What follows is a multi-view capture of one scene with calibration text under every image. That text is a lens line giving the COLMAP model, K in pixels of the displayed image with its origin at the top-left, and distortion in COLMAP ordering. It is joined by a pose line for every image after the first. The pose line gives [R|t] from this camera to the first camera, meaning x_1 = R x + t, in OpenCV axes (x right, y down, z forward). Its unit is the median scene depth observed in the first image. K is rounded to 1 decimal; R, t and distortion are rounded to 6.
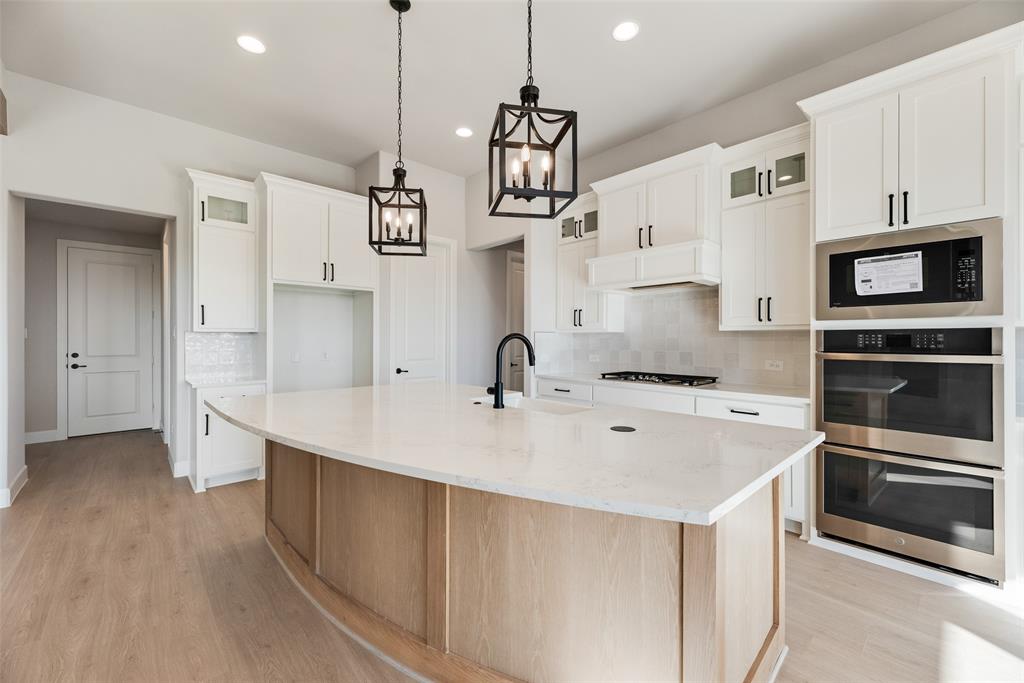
lens RADIAL K [[411.4, 0, 511.1], [0, 411.4, 340.0], [0, 0, 1]] dist [0.003645, 0.000412]
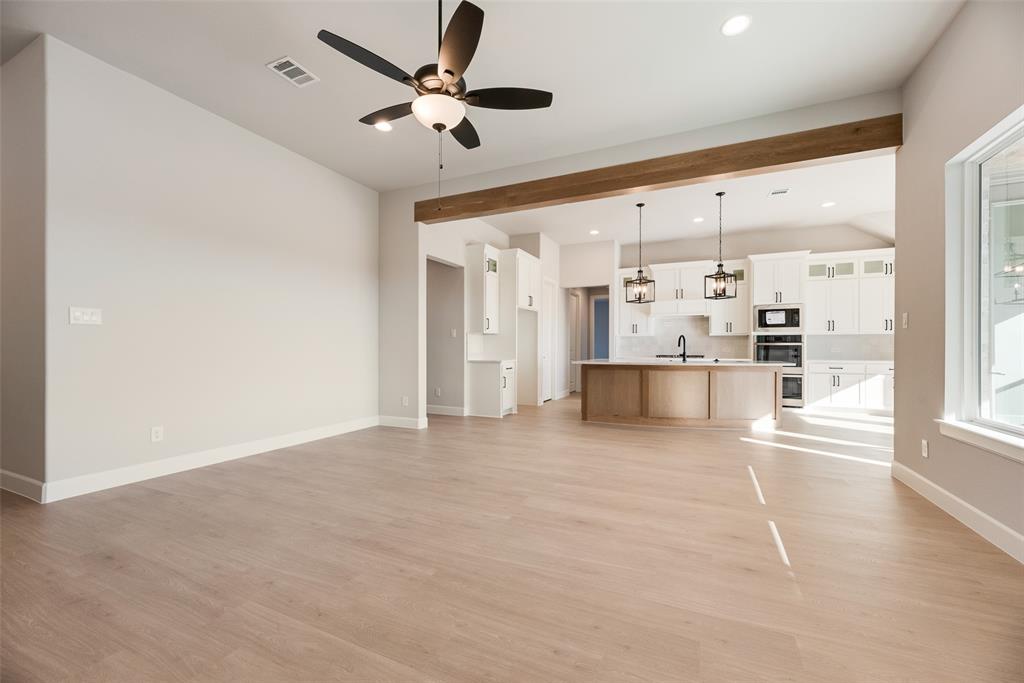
lens RADIAL K [[411.4, 0, 513.1], [0, 411.4, 348.1], [0, 0, 1]] dist [0.003645, 0.000412]
pose [[0.916129, -0.007609, 0.400811, -2.033432], [0.004969, 0.999959, 0.007626, 0.036545], [-0.400852, -0.004994, 0.916129, -1.005856]]
